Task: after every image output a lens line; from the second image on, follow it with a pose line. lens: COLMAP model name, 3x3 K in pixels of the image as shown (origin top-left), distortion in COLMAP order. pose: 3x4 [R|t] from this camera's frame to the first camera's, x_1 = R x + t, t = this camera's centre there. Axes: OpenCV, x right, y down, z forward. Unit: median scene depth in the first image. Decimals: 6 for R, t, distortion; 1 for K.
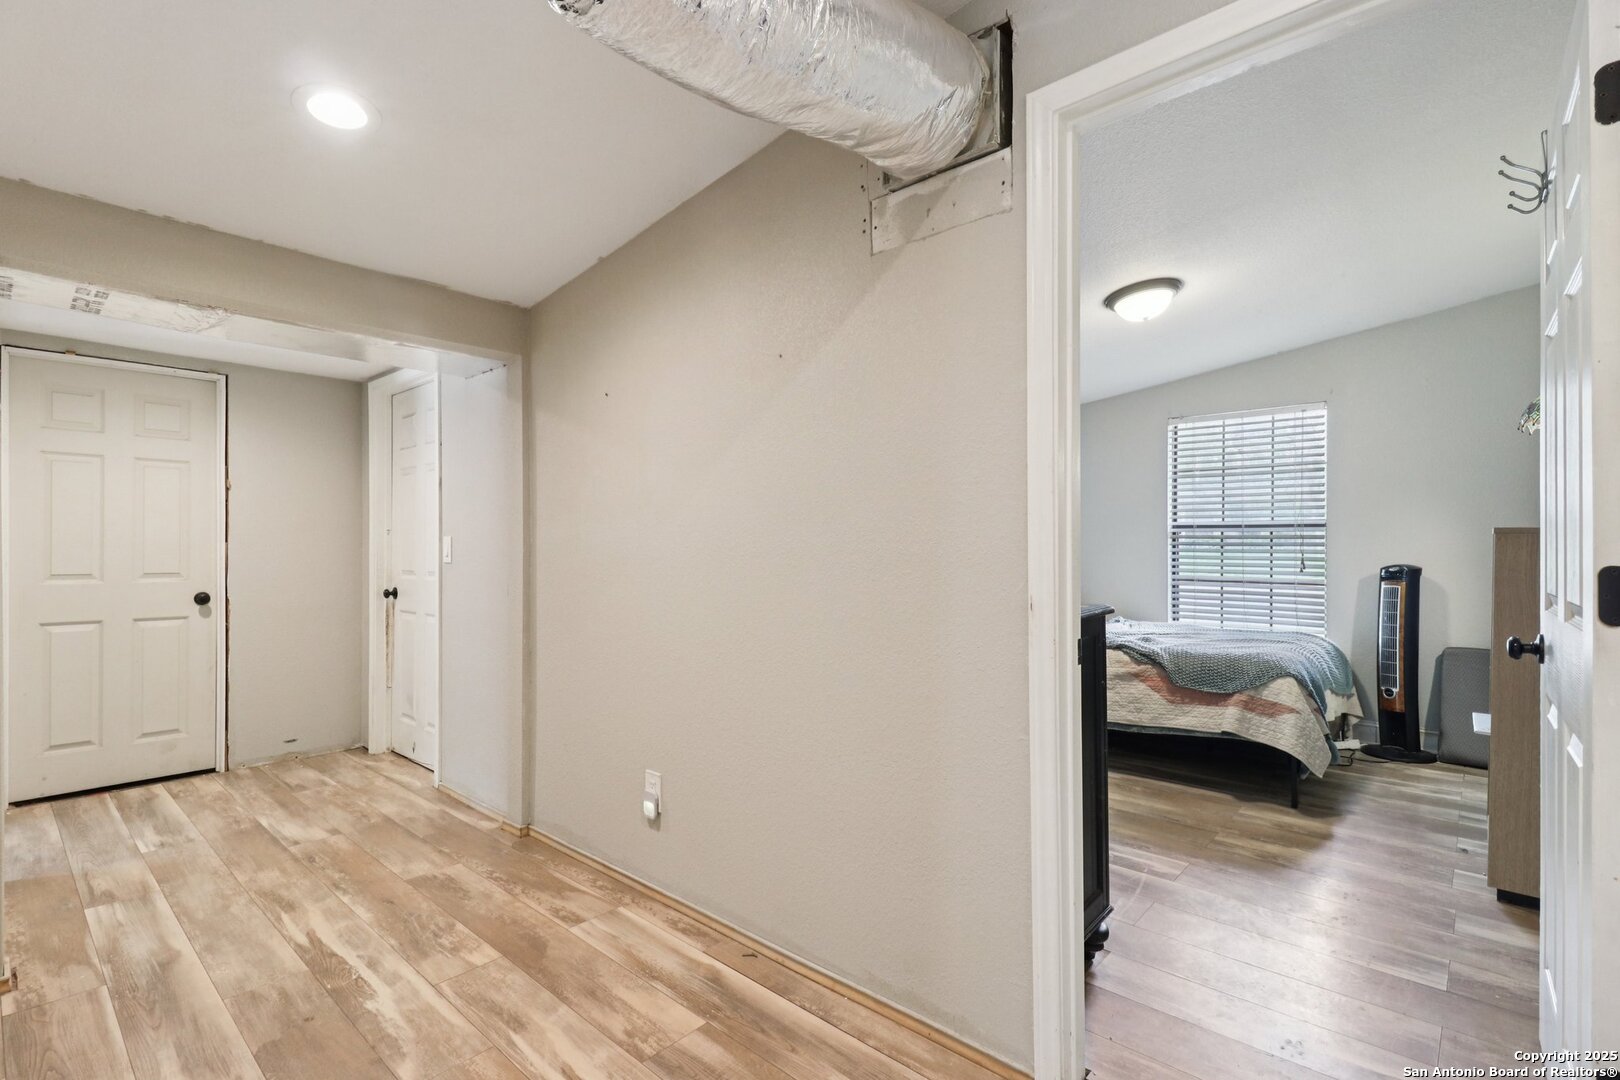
lens RADIAL K [[758.3, 0, 802.6], [0, 758.3, 541.2], [0, 0, 1]] dist [0.005450, -0.006542]
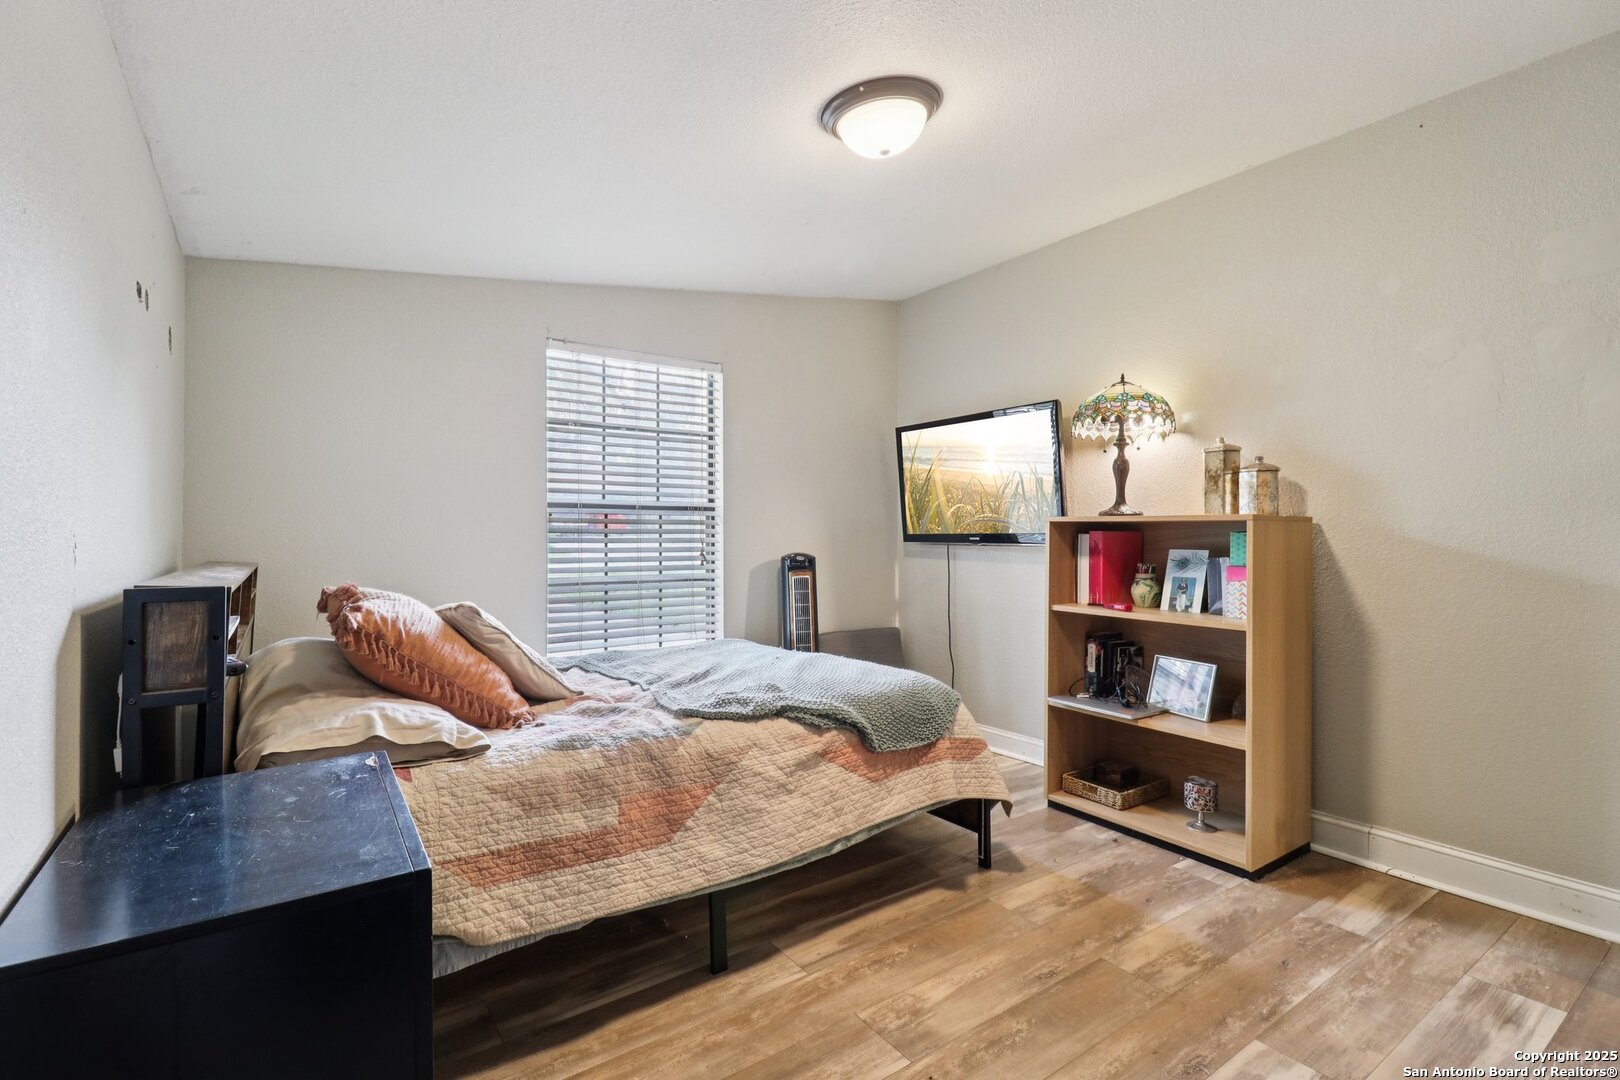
lens RADIAL K [[758.3, 0, 819.5], [0, 758.3, 522.8], [0, 0, 1]] dist [0.005450, -0.006542]
pose [[0.229342, 0.010529, 0.973289, -0.122382], [-0.002205, 0.999945, -0.010298, 0.003280], [-0.973343, 0.000215, 0.229353, 0.780569]]
